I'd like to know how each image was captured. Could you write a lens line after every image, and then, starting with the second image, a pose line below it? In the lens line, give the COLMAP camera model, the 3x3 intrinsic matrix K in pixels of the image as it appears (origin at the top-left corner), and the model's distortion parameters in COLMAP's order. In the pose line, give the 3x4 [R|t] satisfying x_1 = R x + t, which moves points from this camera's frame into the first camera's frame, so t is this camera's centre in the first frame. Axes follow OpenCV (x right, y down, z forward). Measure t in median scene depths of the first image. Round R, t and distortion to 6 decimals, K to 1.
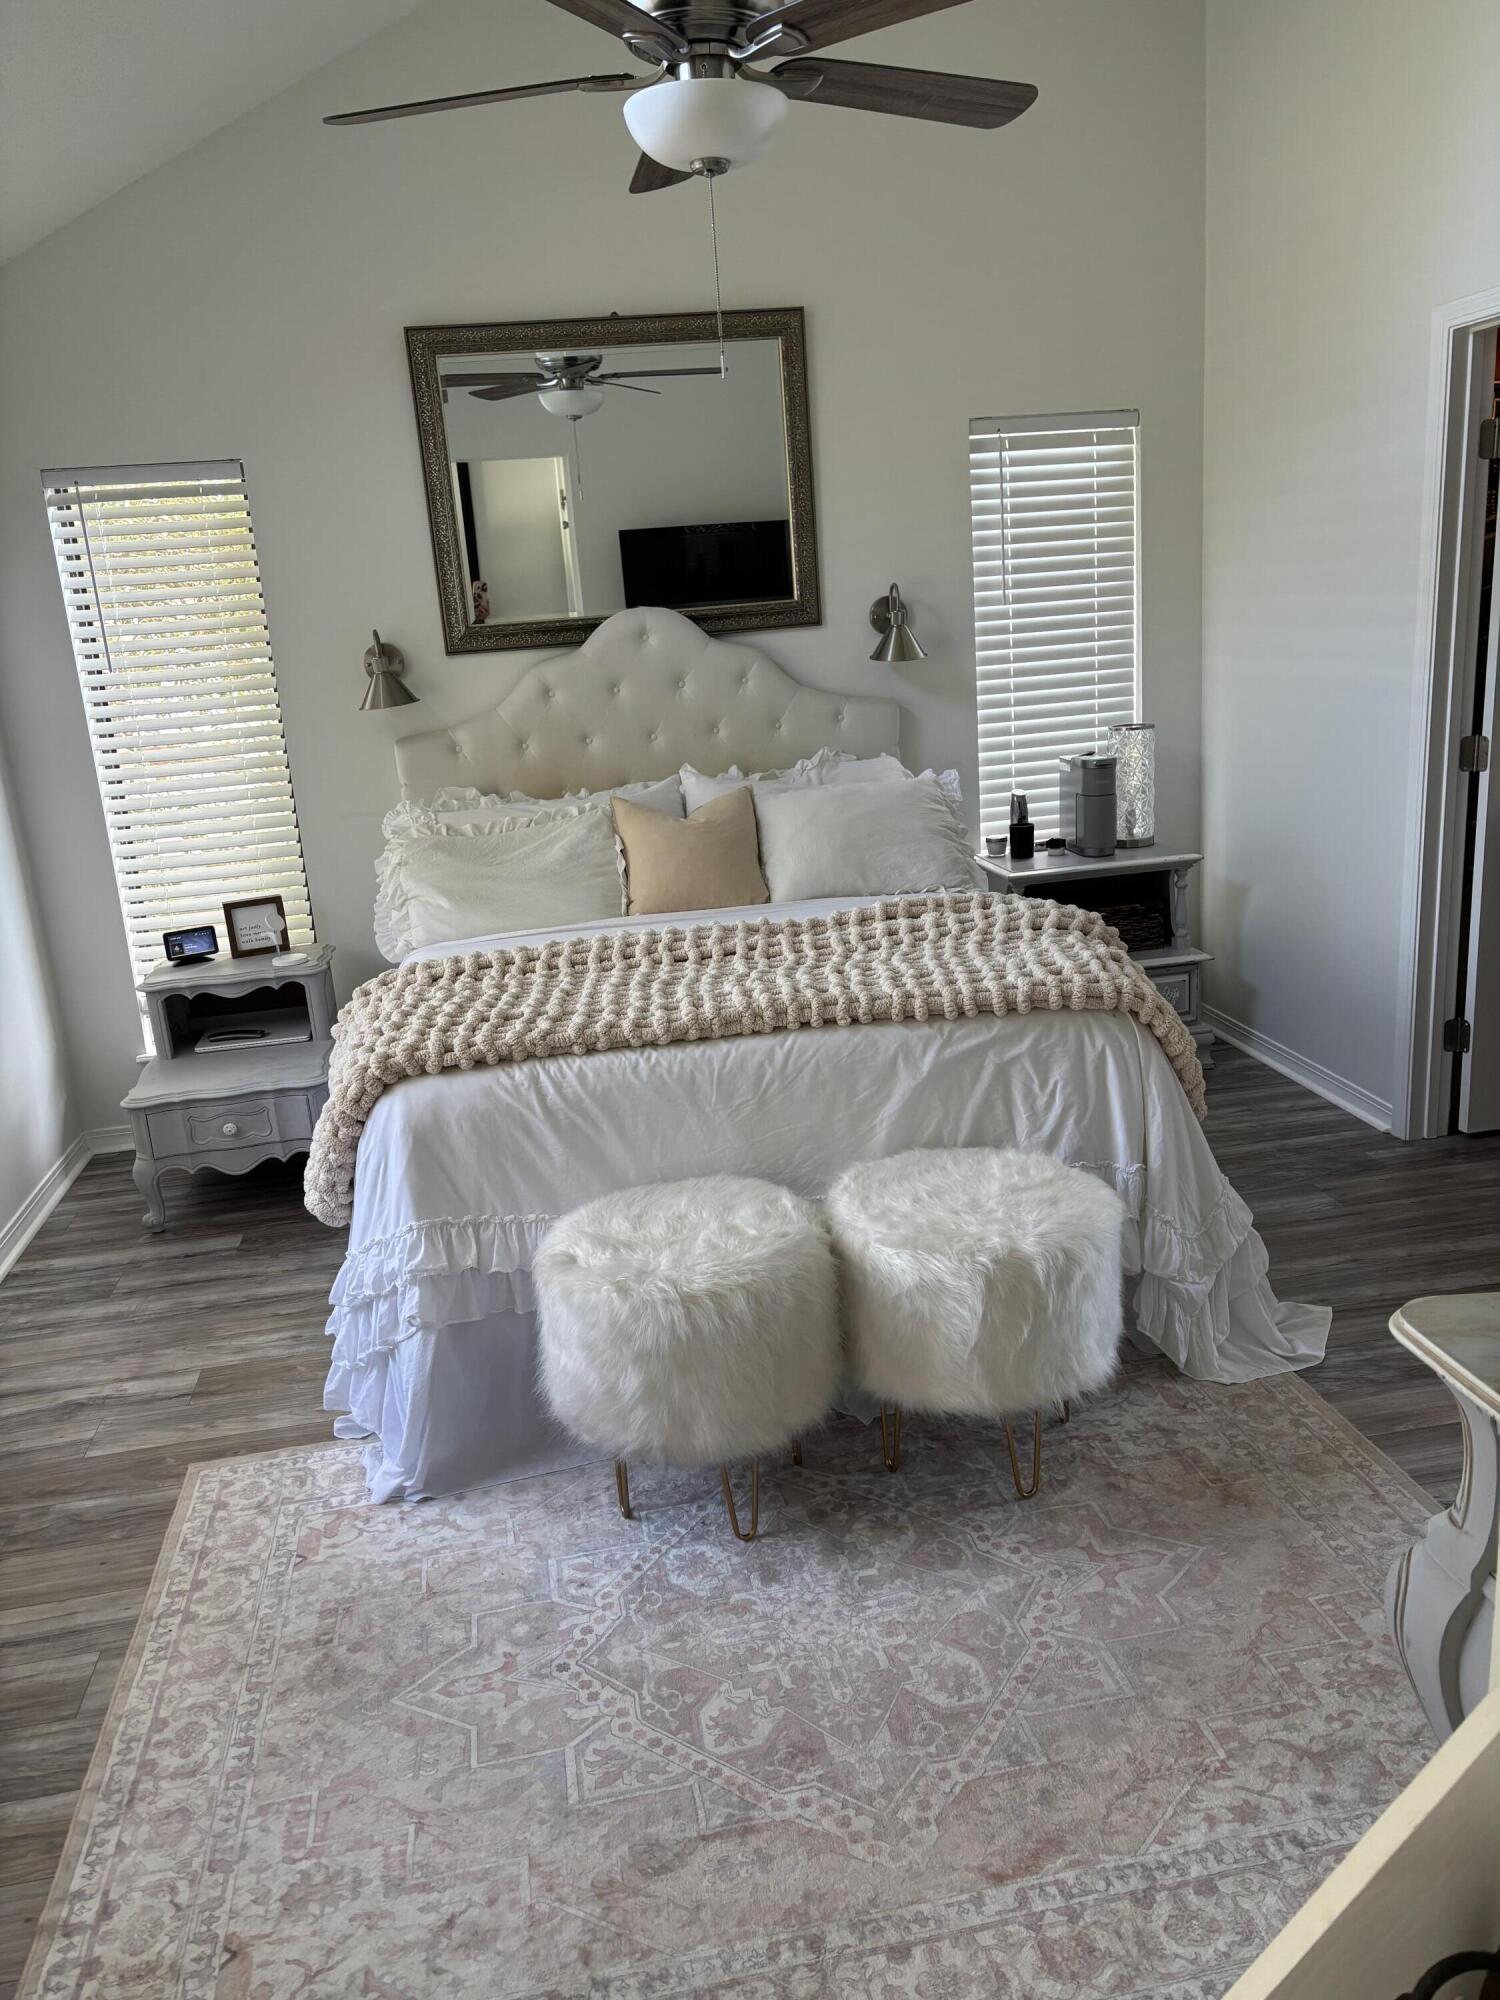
lens RADIAL K [[1491.1, 0, 752.5], [0, 1491.1, 1016.7], [0, 0, 1]] dist [0.026624, -0.045363]
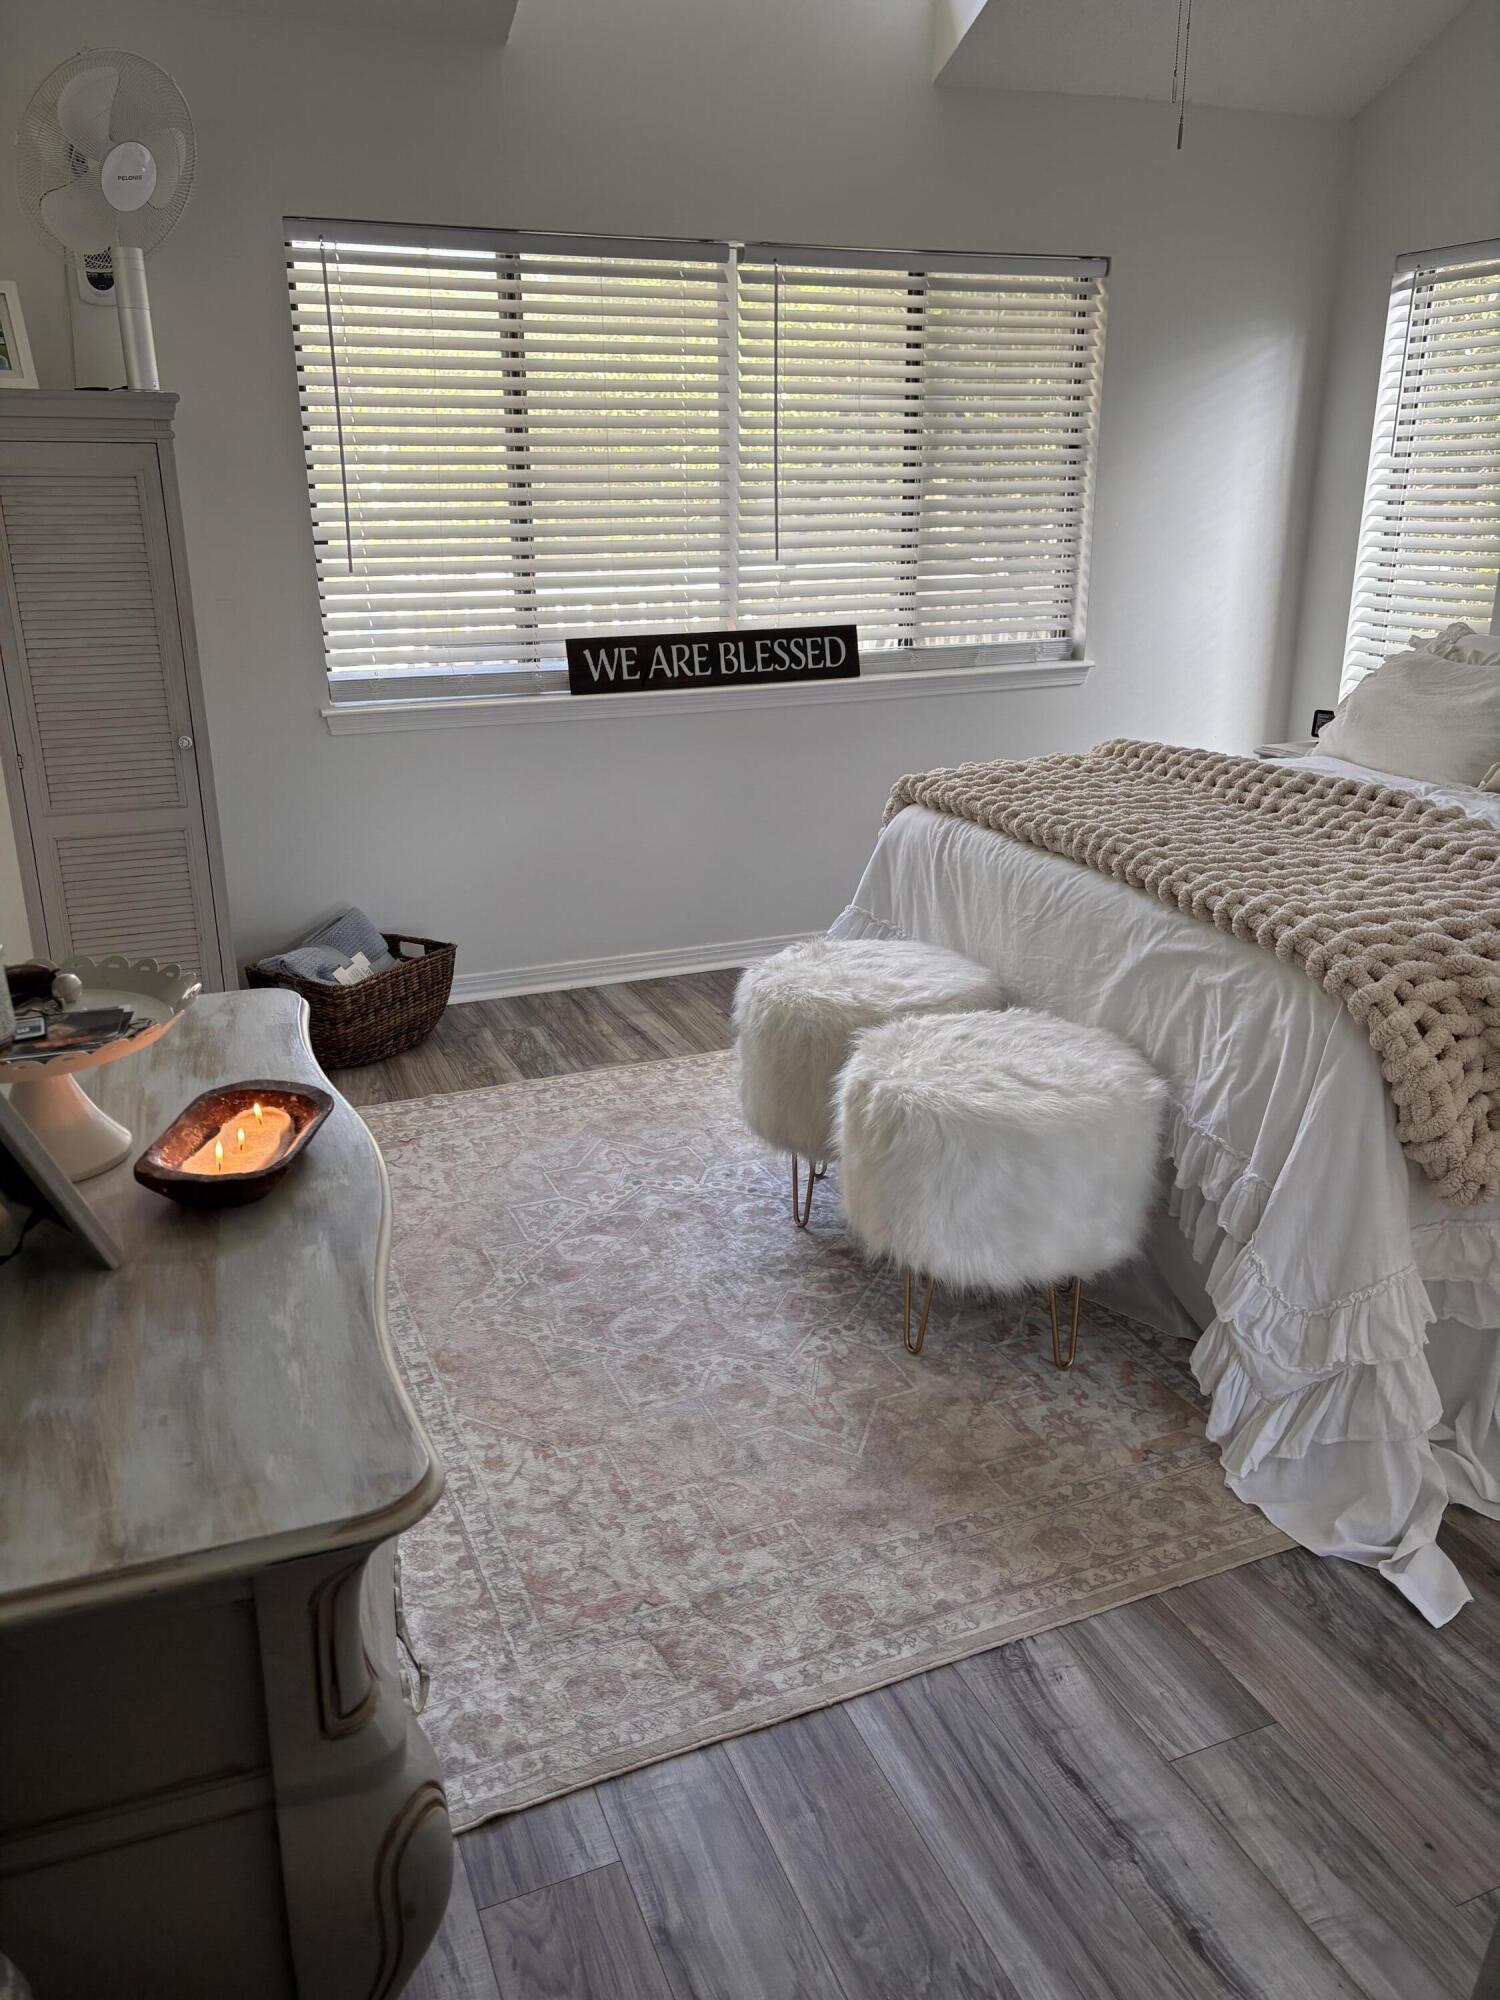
lens RADIAL K [[1491.1, 0, 732.0], [0, 1491.1, 978.4], [0, 0, 1]] dist [0.026624, -0.045363]
pose [[0.205432, 0.370331, -0.905899, 0.888304], [-0.248463, 0.915050, 0.317727, -0.176429], [0.946607, 0.159811, 0.279994, 0.519118]]
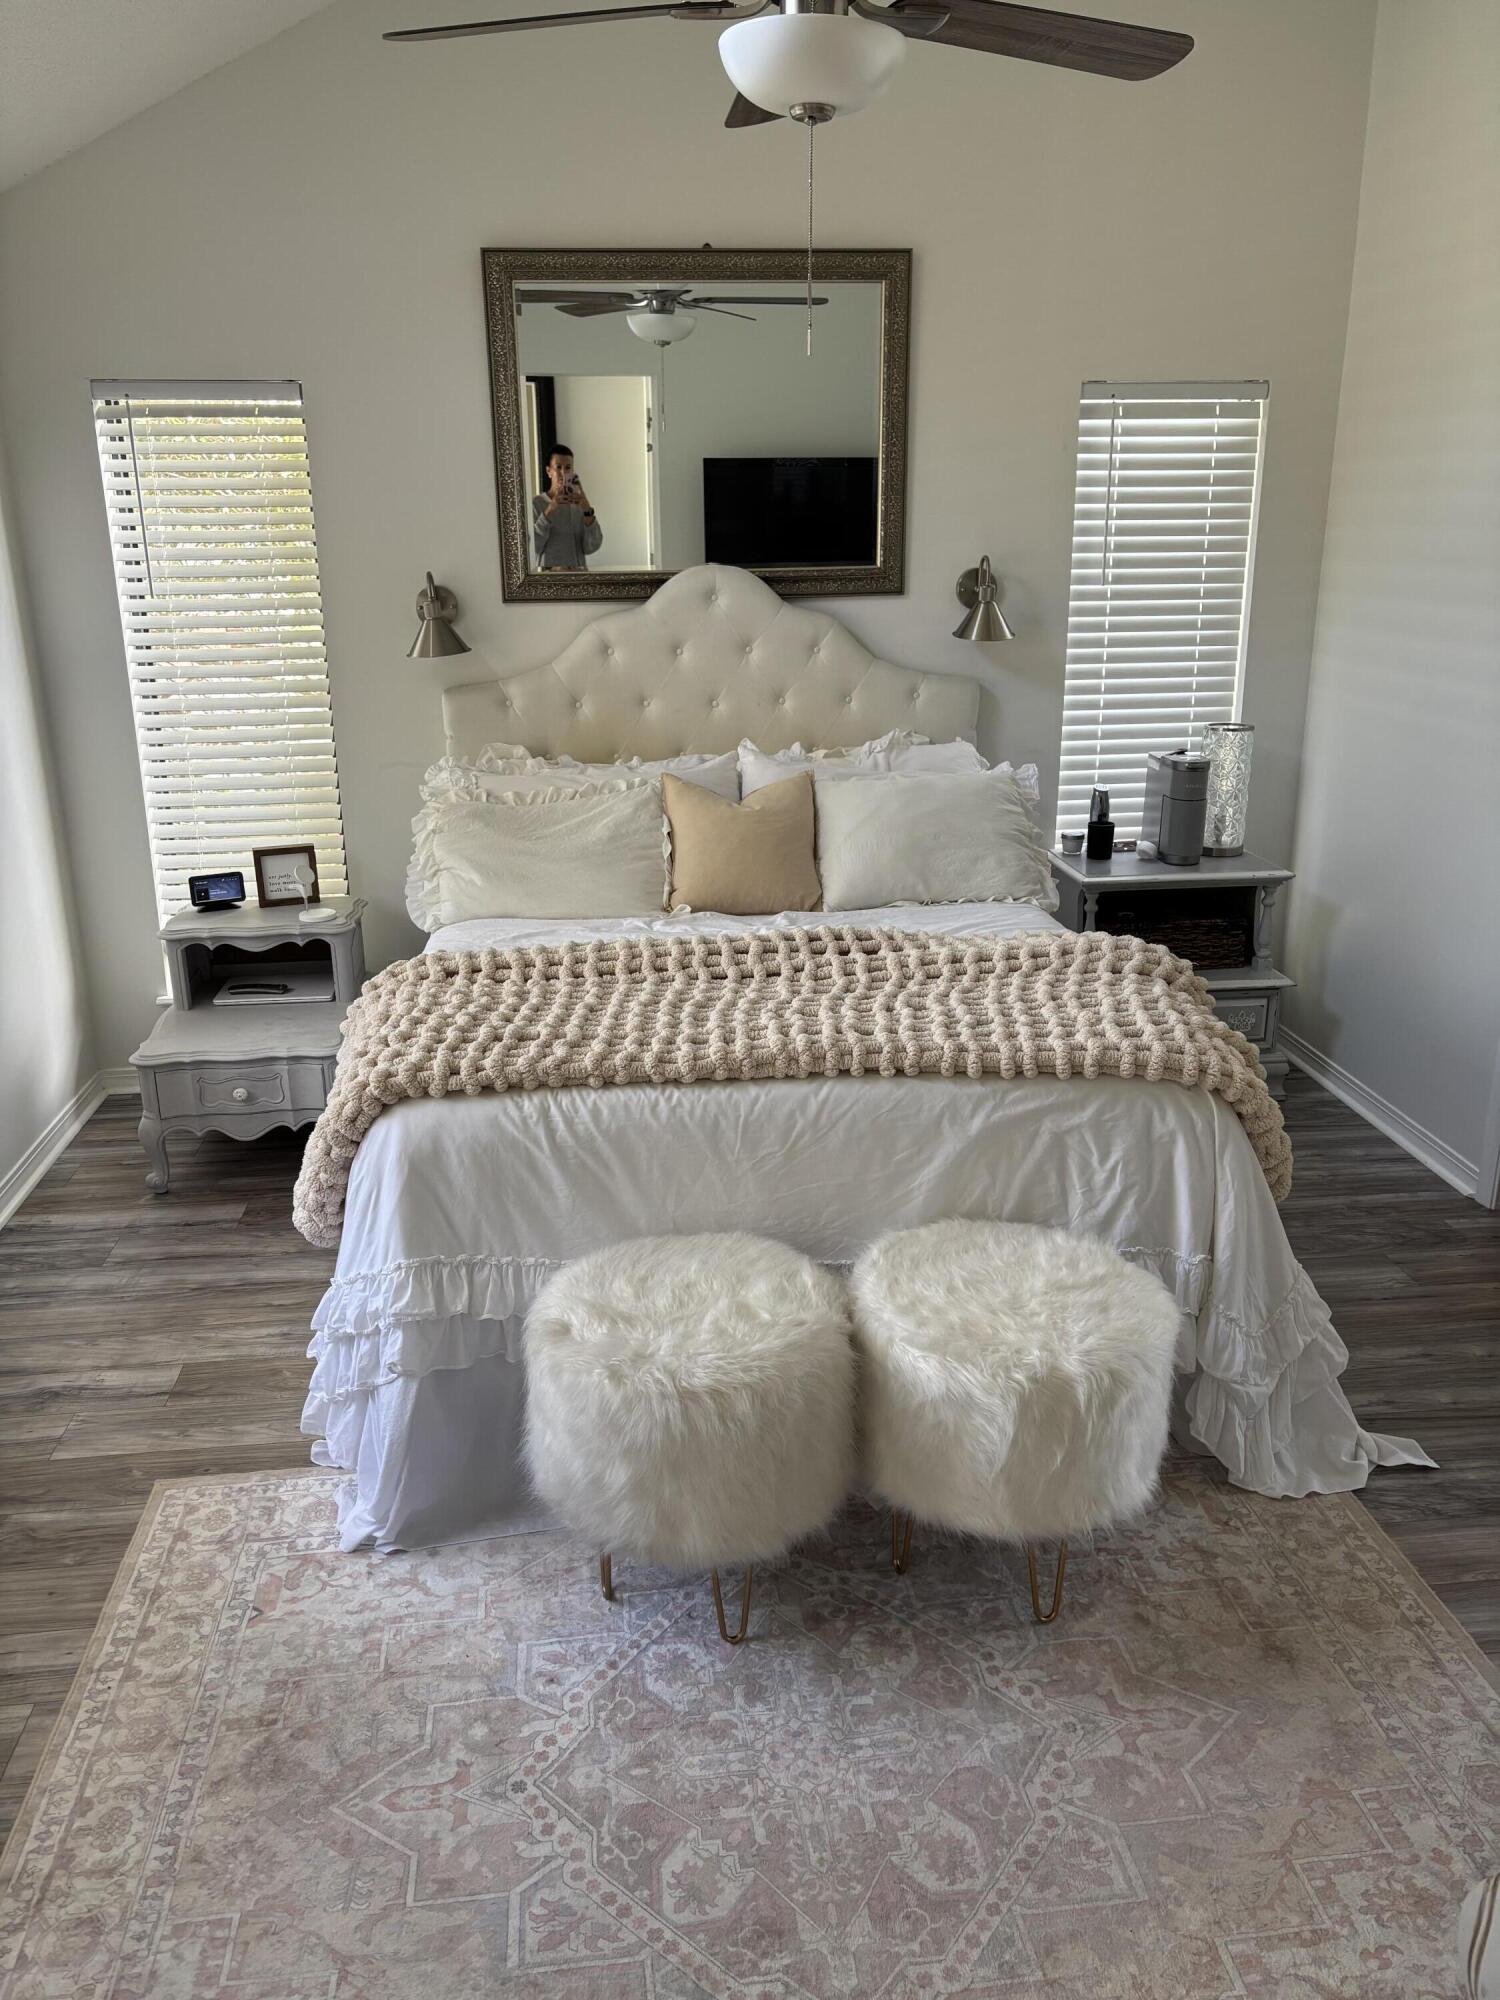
lens RADIAL K [[1491.1, 0, 738.6], [0, 1491.1, 993.0], [0, 0, 1]] dist [0.026624, -0.045363]
pose [[0.995908, 0.078916, -0.044038, 0.007004], [-0.077044, 0.996112, 0.042717, -0.077271], [0.047238, -0.039149, 0.998116, 0.089536]]
